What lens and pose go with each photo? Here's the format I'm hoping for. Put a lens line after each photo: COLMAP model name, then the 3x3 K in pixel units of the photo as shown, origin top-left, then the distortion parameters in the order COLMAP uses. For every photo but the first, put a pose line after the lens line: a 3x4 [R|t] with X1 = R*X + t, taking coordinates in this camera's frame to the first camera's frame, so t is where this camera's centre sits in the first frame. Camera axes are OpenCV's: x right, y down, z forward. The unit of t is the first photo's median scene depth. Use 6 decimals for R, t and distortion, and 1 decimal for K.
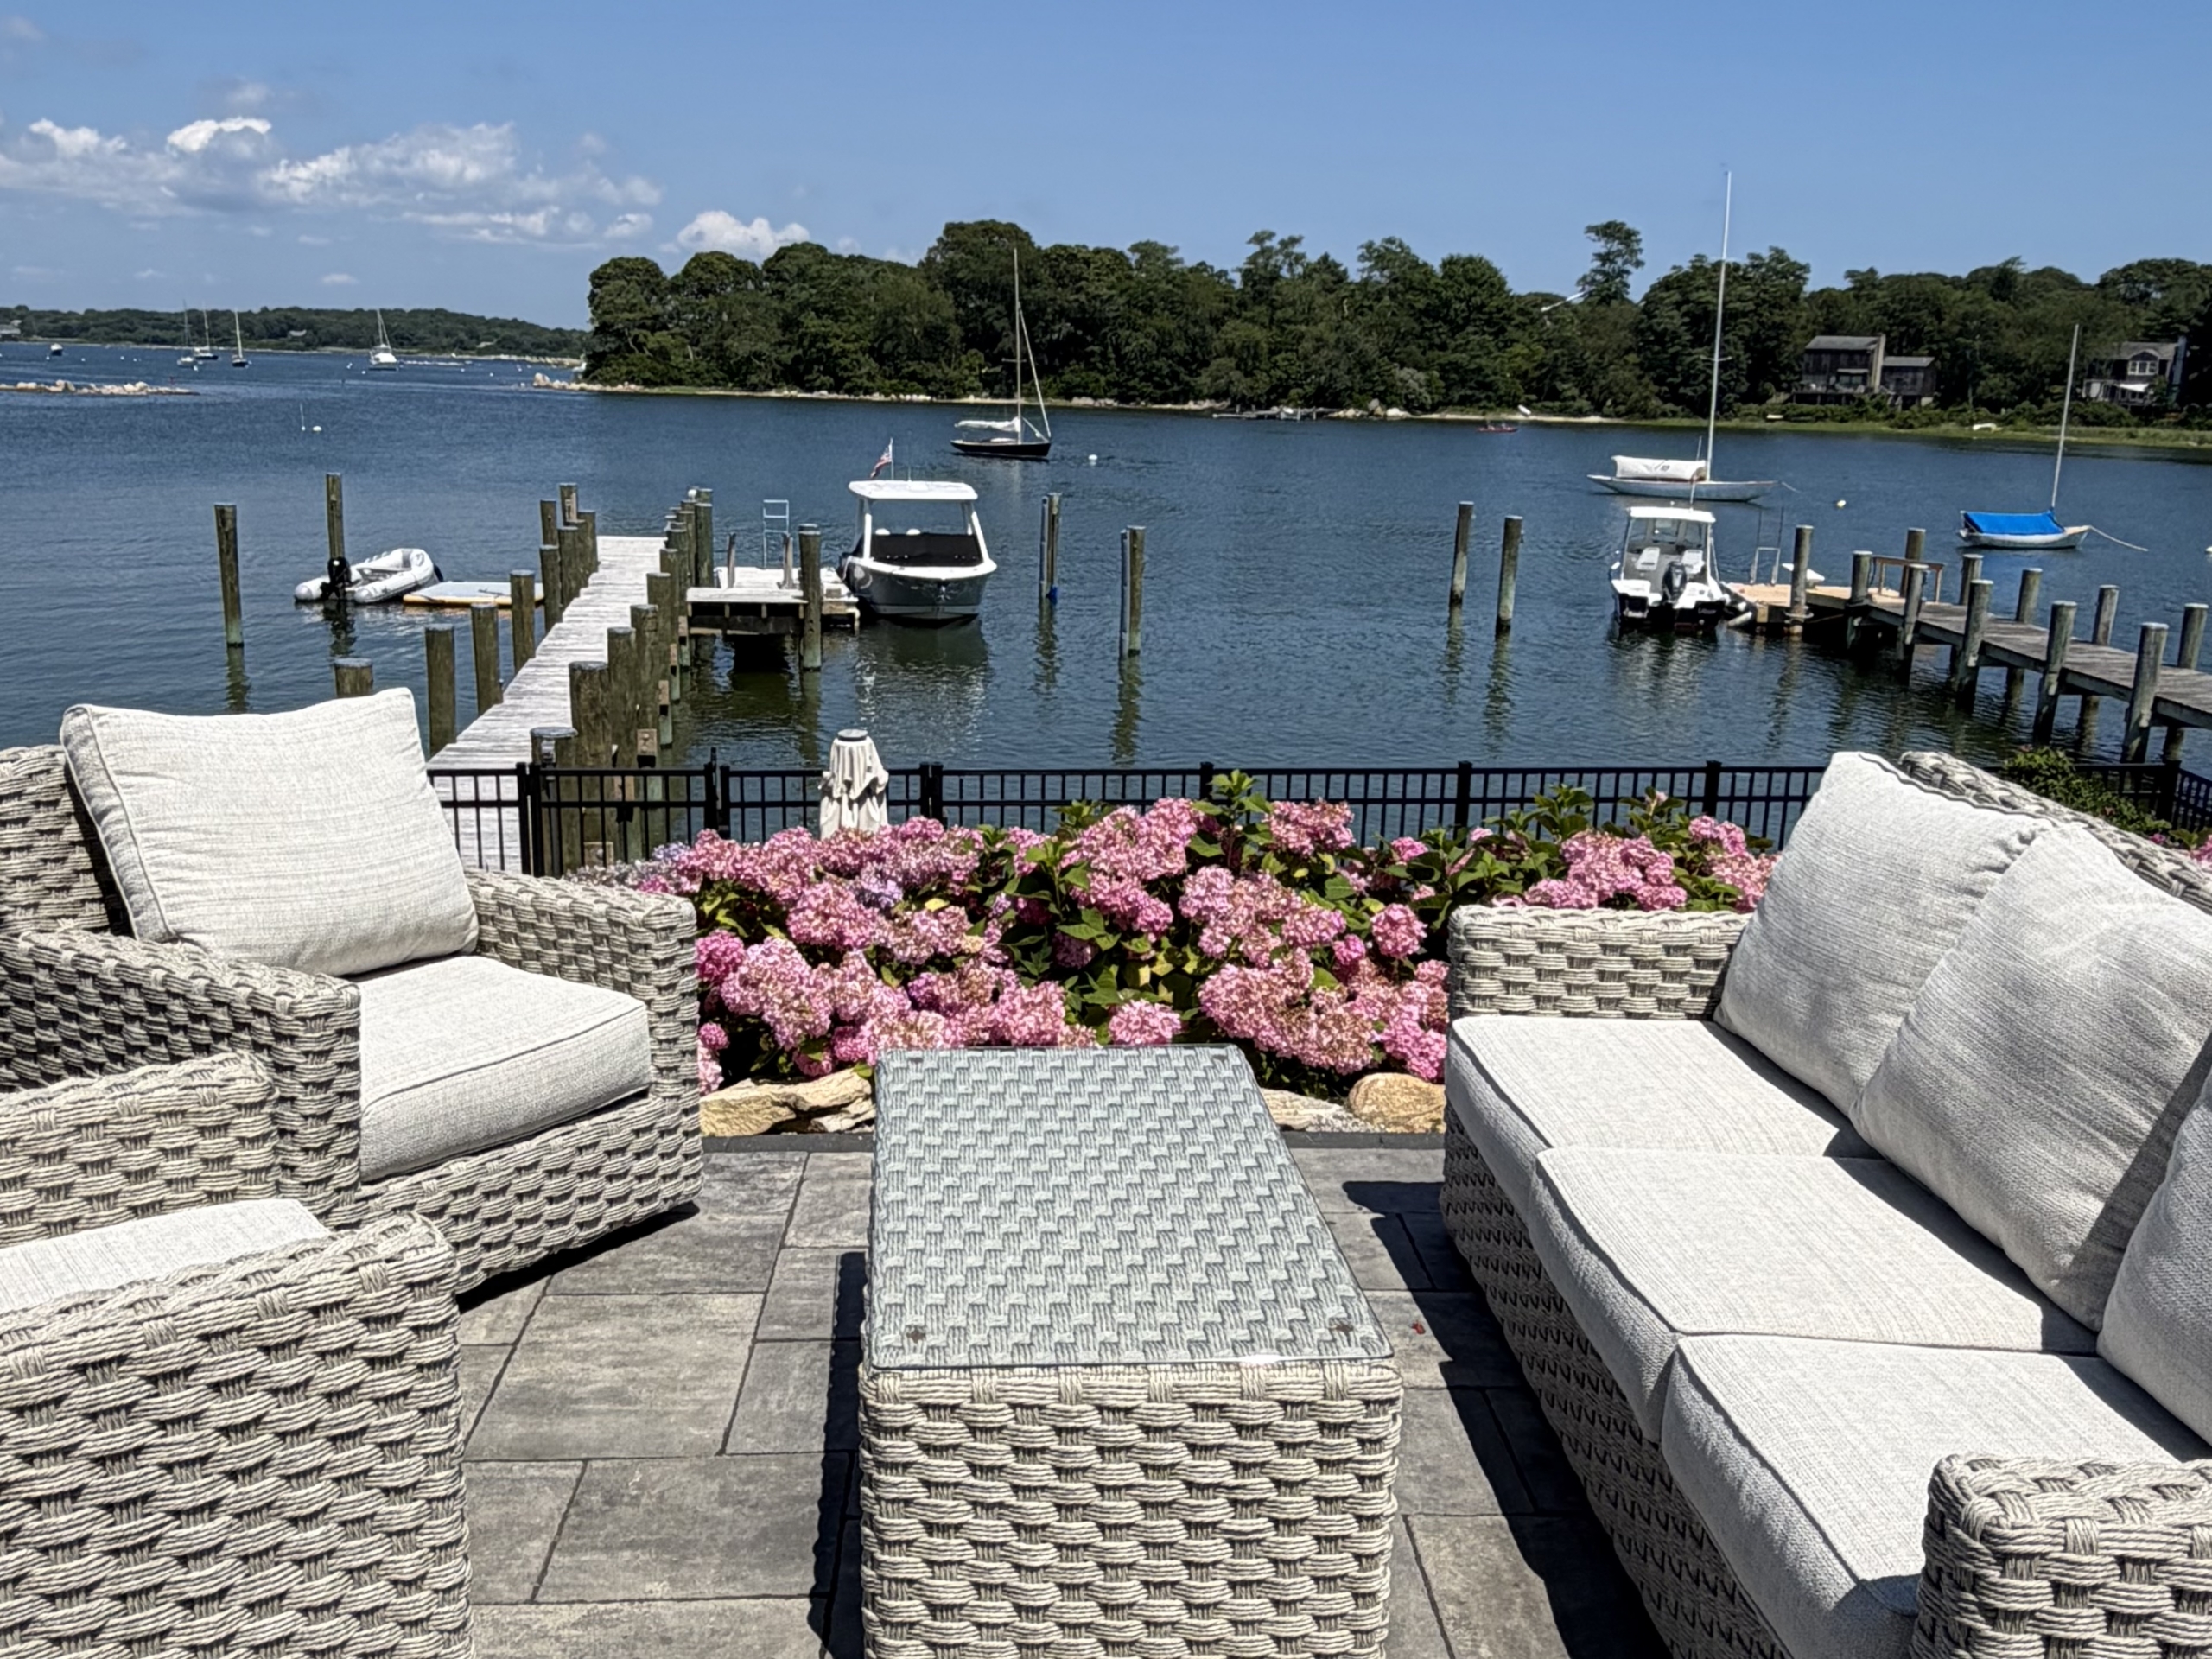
lens RADIAL K [[1620.6, 0, 1106.0], [0, 1620.6, 829.5], [0, 0, 1]] dist [0.020835, -0.007203]
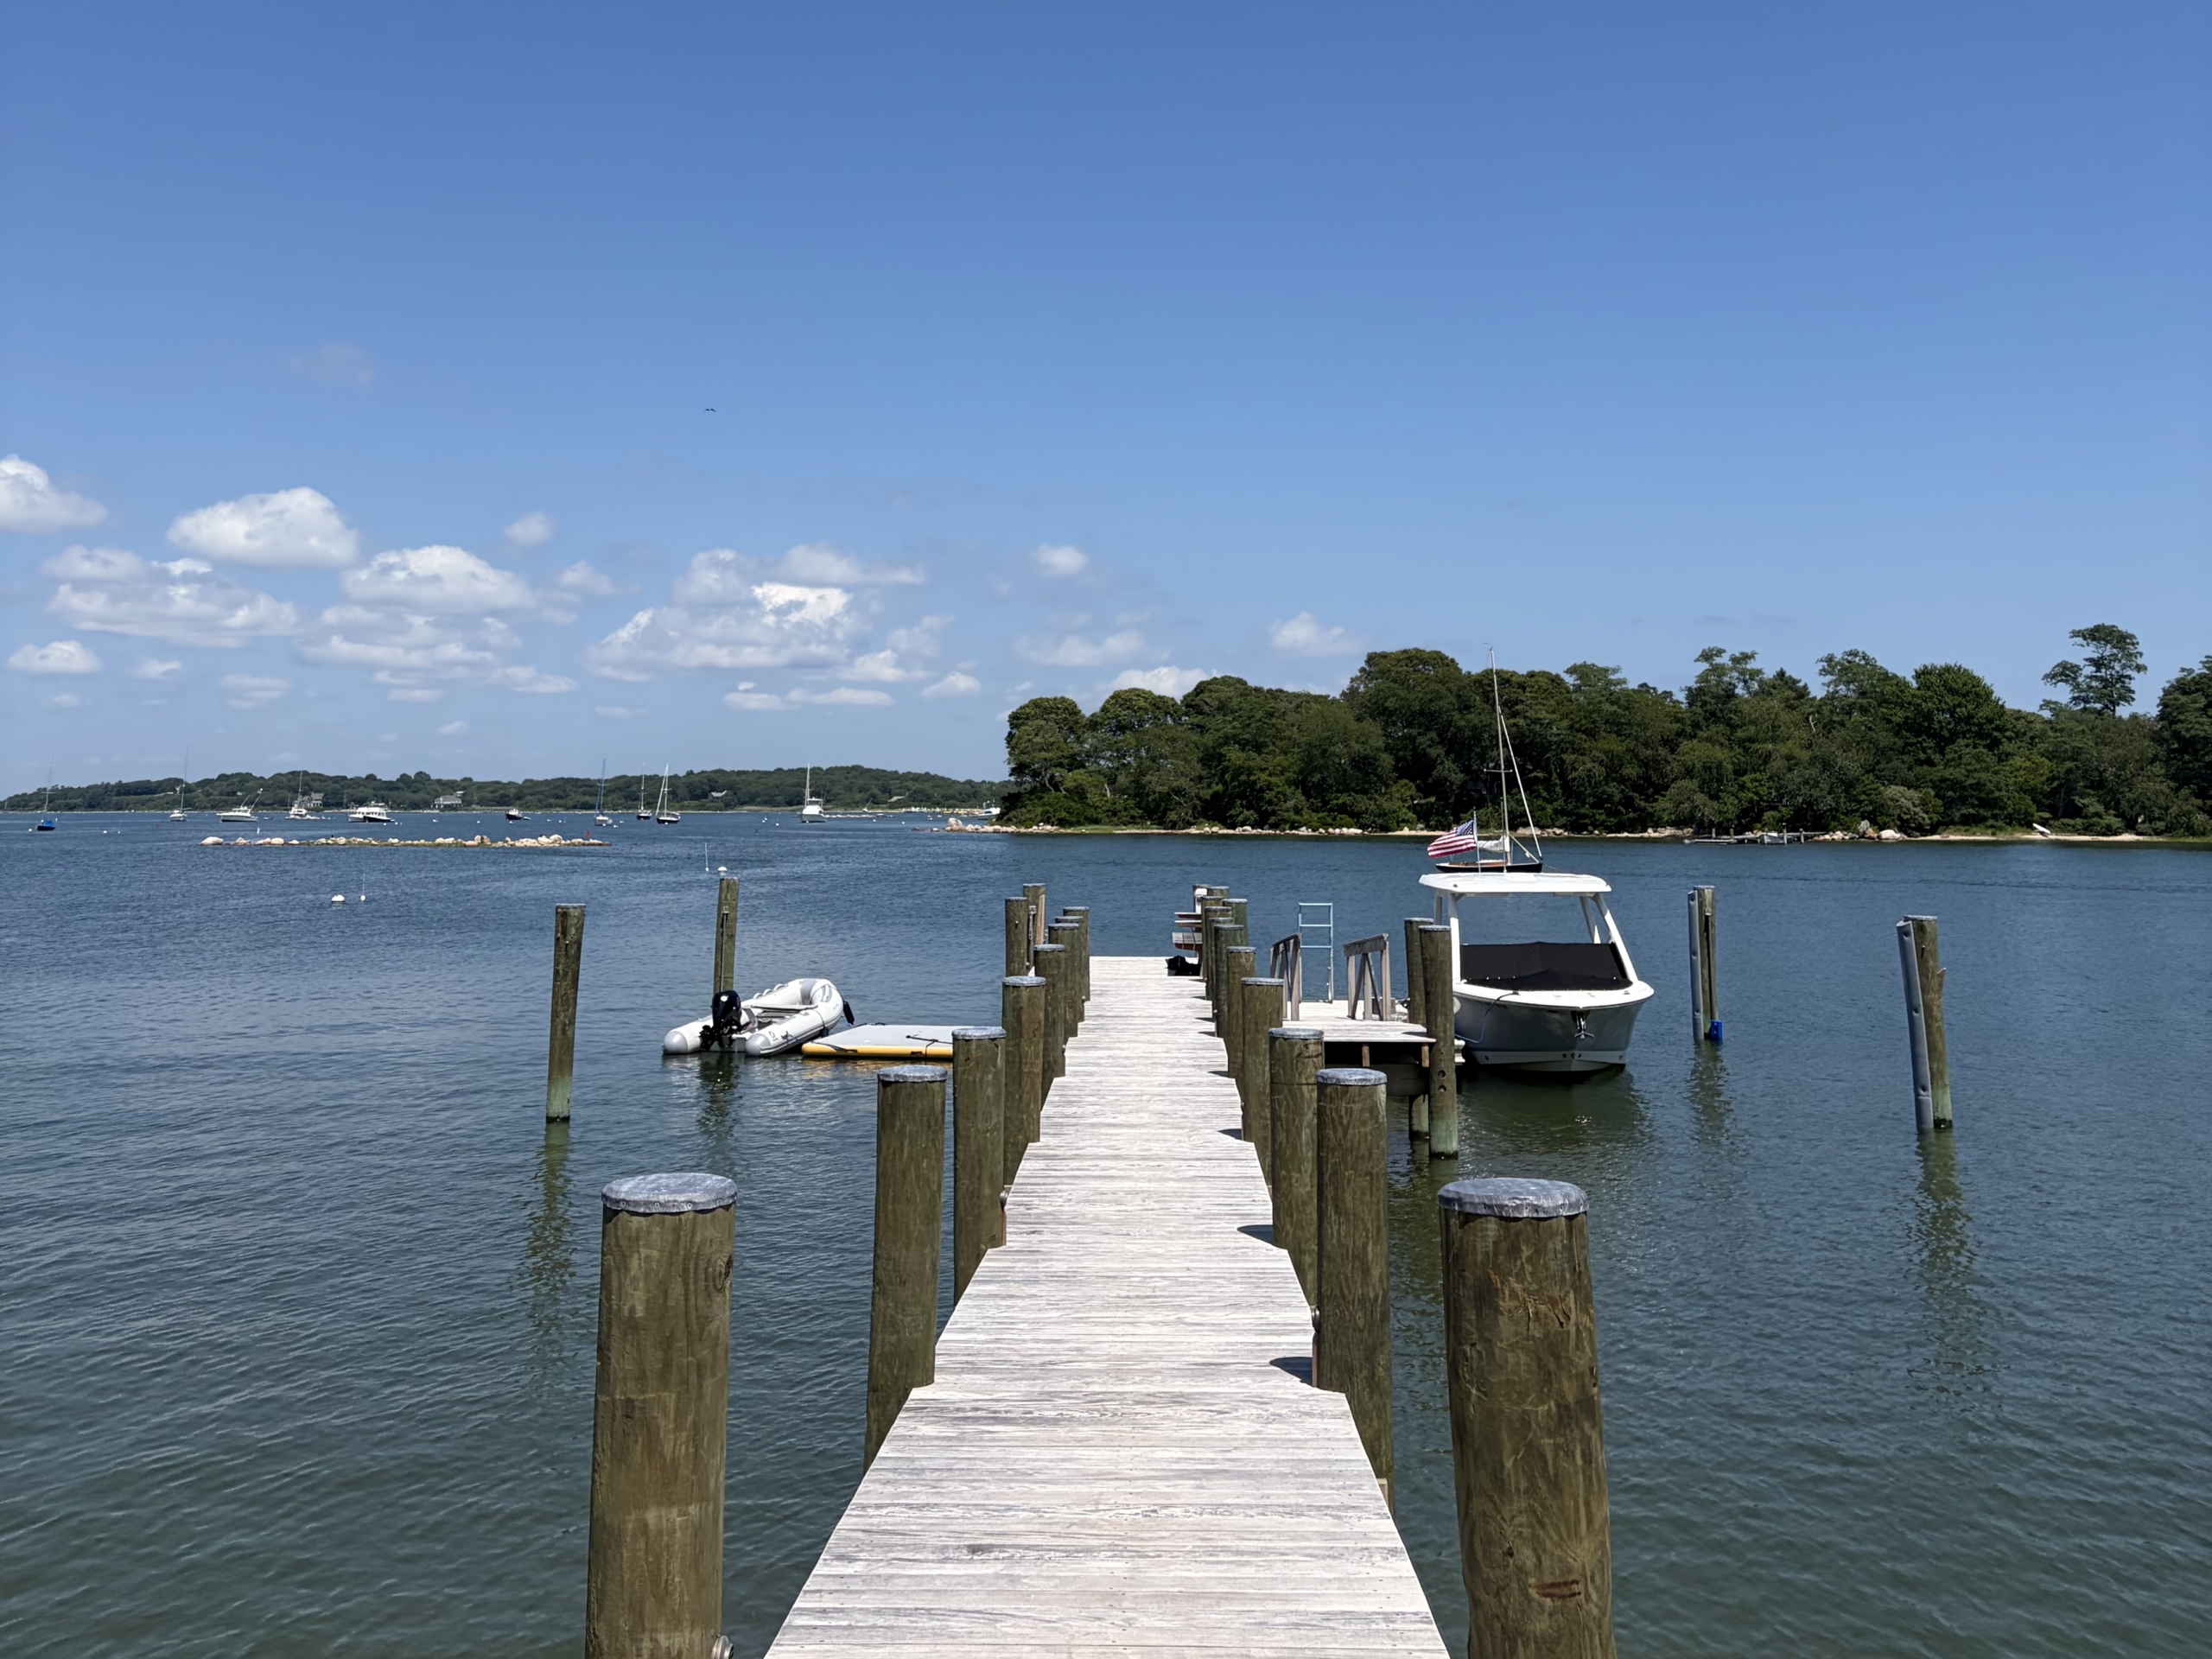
lens RADIAL K [[1623.2, 0, 1066.2], [0, 1623.2, 839.1], [0, 0, 1]] dist [0.117998, -0.203399]
pose [[0.970837, -0.044653, -0.235546, -0.057700], [-0.021546, 0.962275, -0.271225, -0.015111], [0.238771, 0.268390, 0.933250, 0.129950]]
